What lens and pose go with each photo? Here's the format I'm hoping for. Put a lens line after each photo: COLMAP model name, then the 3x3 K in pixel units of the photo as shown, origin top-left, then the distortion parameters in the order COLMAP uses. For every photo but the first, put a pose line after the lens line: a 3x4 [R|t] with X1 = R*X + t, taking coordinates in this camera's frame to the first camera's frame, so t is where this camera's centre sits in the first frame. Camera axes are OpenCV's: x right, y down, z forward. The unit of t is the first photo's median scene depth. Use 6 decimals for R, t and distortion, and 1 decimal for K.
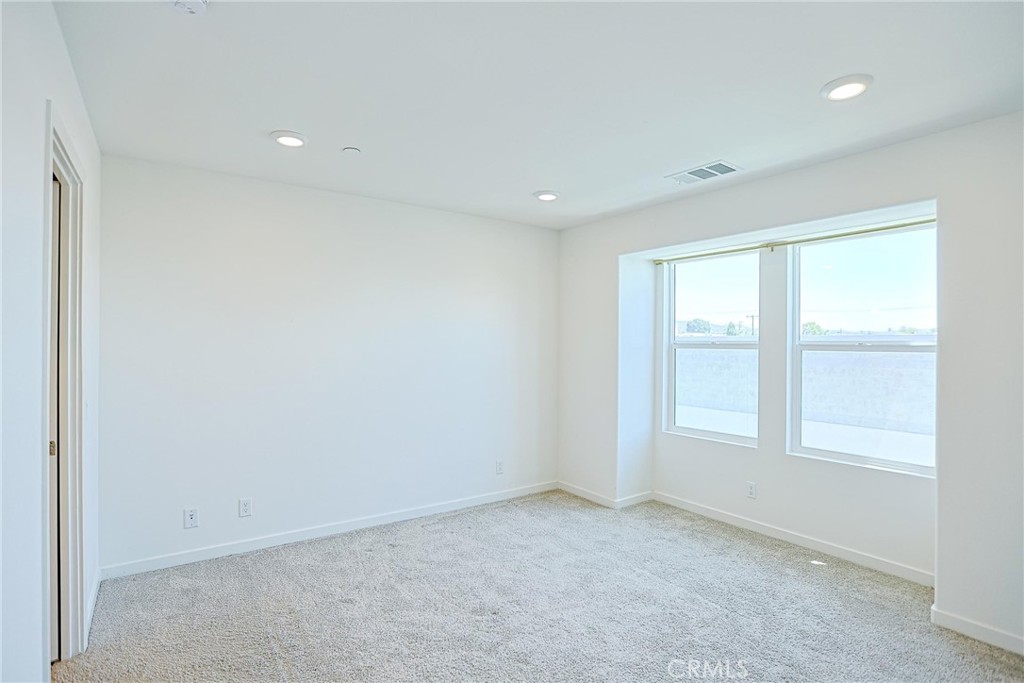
lens RADIAL K [[499.3, 0, 514.8], [0, 499.3, 340.7], [0, 0, 1]] dist [-0.046300, 0.016920]
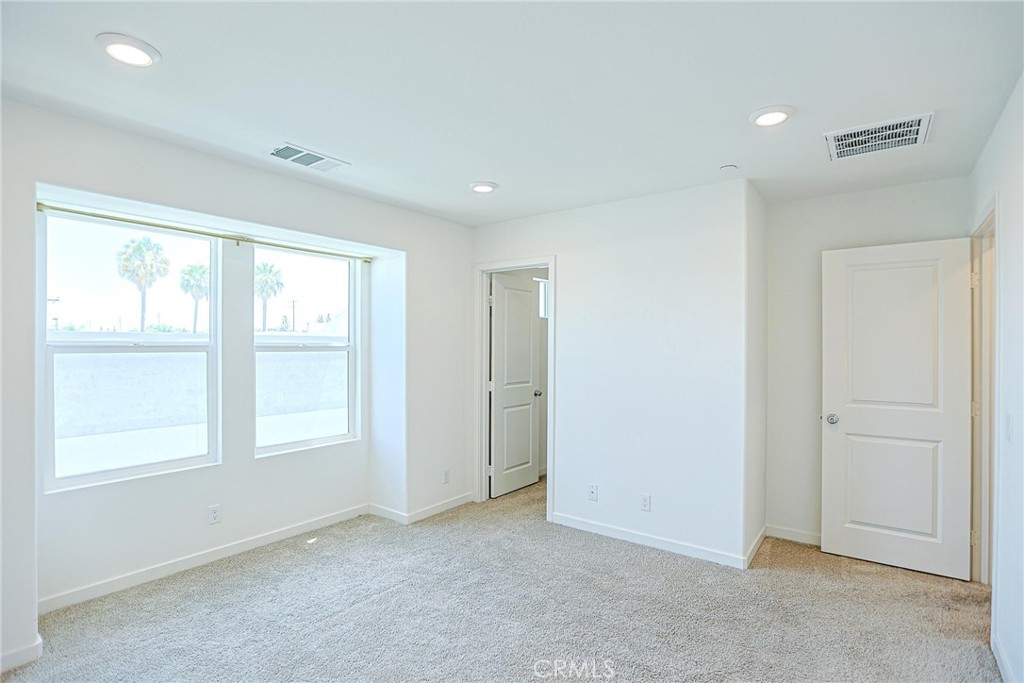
lens RADIAL K [[499.3, 0, 509.2], [0, 499.3, 345.1], [0, 0, 1]] dist [-0.046300, 0.016920]
pose [[-0.296346, -0.007931, 0.955048, -0.525116], [-0.010486, 0.999932, 0.005050, -0.005157], [-0.955023, -0.008518, -0.296409, 0.807321]]
